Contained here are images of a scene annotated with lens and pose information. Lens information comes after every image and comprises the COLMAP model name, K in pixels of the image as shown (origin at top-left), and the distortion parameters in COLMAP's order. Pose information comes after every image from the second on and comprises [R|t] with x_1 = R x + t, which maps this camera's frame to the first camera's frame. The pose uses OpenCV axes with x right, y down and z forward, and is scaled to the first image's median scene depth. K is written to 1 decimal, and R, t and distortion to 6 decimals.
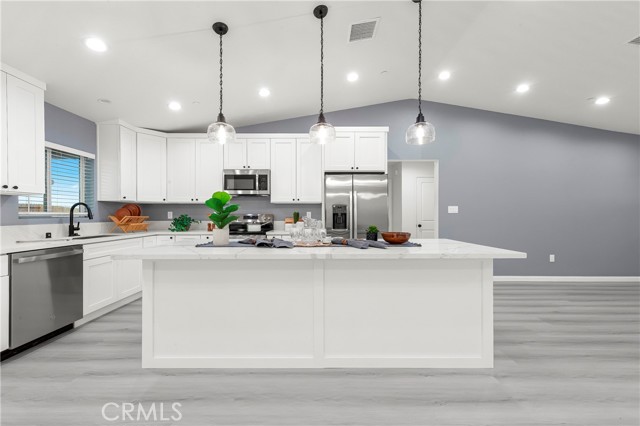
lens RADIAL K [[247.5, 0, 318.3], [0, 247.5, 216.6], [0, 0, 1]] dist [0.004591, -0.000120]
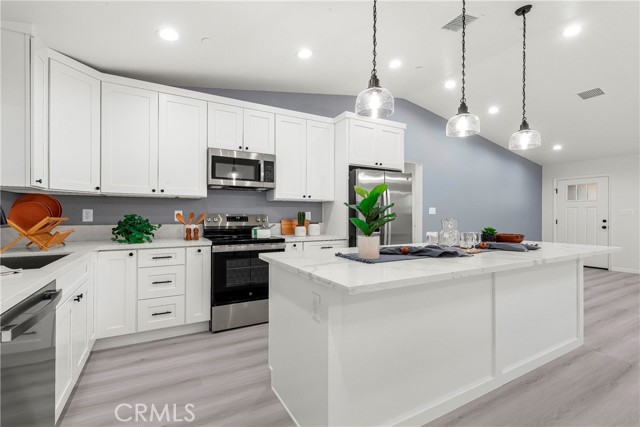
lens RADIAL K [[279.5, 0, 319.7], [0, 279.5, 216.0], [0, 0, 1]] dist [0.010535, -0.001698]
pose [[0.876850, 0.000755, 0.480764, -0.532891], [0.000592, 0.999996, -0.002650, -0.003247], [-0.480764, 0.002609, 0.876846, 0.209201]]
